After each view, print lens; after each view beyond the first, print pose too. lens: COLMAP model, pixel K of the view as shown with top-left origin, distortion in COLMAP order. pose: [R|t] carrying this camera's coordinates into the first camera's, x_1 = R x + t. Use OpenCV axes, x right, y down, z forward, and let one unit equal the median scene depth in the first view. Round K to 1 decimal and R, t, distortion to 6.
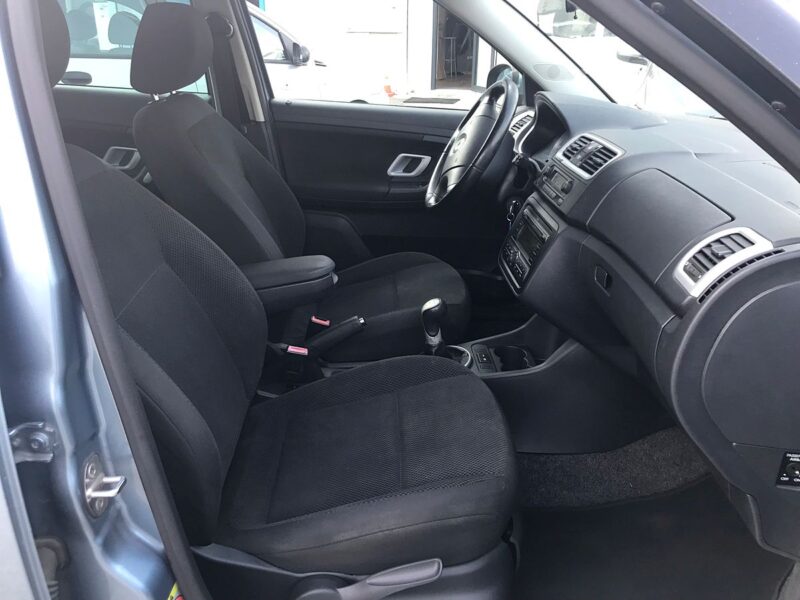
lens RADIAL K [[655.5, 0, 395.6], [0, 655.5, 291.0], [0, 0, 1]] dist [0.016725, 0.005523]
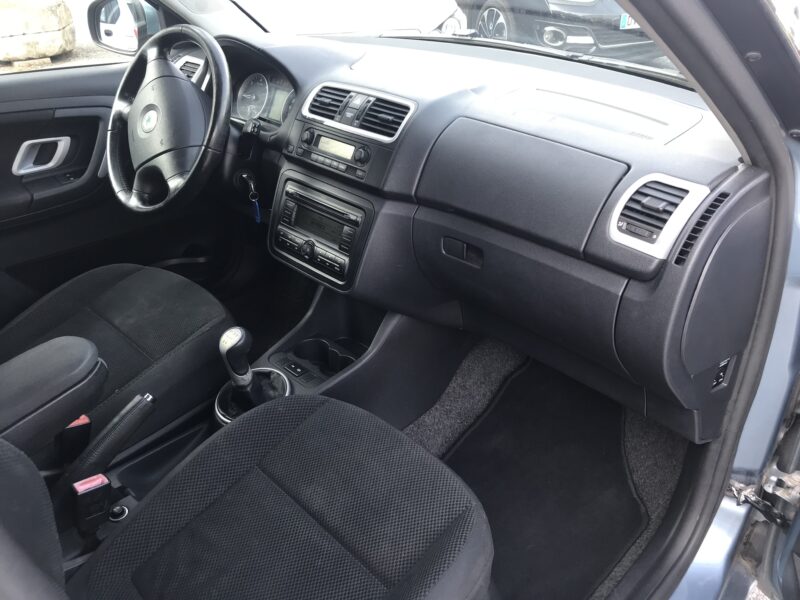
lens RADIAL K [[655.5, 0, 395.6], [0, 655.5, 291.0], [0, 0, 1]] dist [0.016725, 0.005523]
pose [[0.734752, -0.358425, 0.575909, -0.246663], [0.276243, 0.933517, 0.228553, -0.165886], [-0.619539, -0.008839, 0.784916, 0.285425]]
